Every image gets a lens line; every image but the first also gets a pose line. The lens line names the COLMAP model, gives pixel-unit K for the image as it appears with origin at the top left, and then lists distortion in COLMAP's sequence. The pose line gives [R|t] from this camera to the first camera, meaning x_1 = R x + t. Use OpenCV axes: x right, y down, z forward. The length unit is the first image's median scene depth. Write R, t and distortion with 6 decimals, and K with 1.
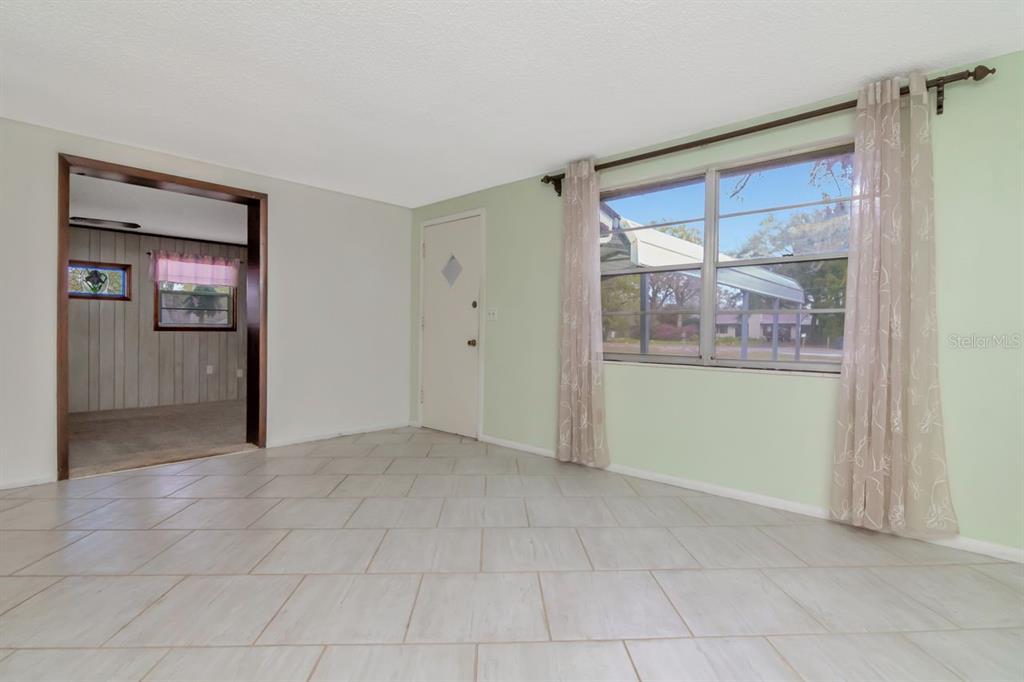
lens RADIAL K [[505.2, 0, 508.9], [0, 505.2, 336.5], [0, 0, 1]] dist [0.000267, -0.000997]
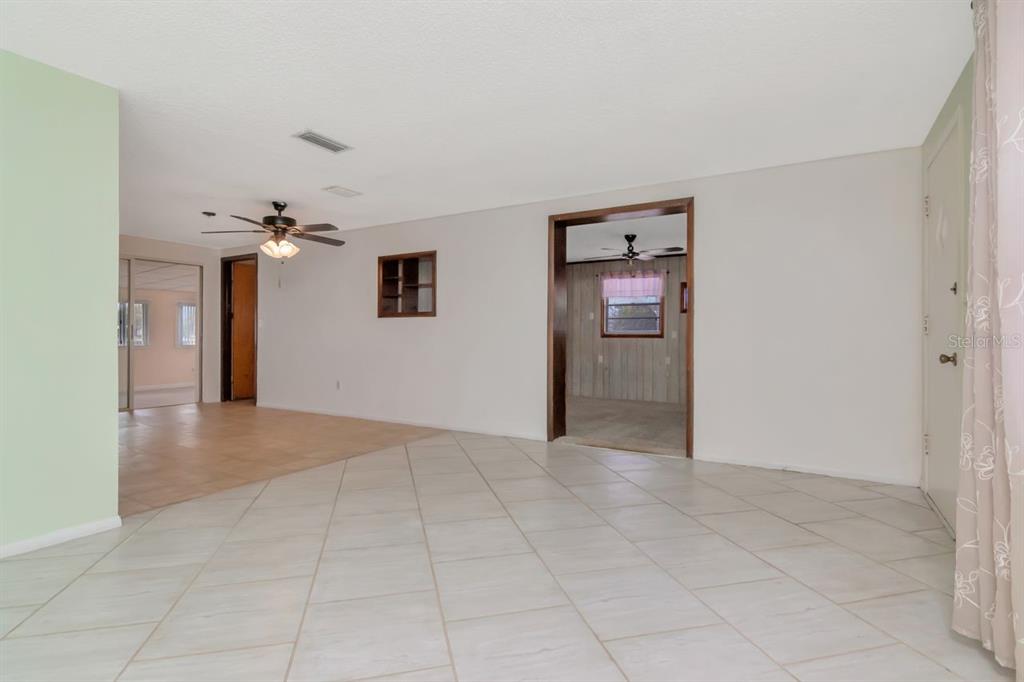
lens RADIAL K [[511.0, 0, 512.1], [0, 511.0, 322.9], [0, 0, 1]] dist [-0.002346, -0.002297]
pose [[0.213976, -0.031223, -0.976340, 0.456850], [-0.006511, 0.999421, -0.033388, -0.004440], [0.976817, 0.013501, 0.213649, 0.509744]]
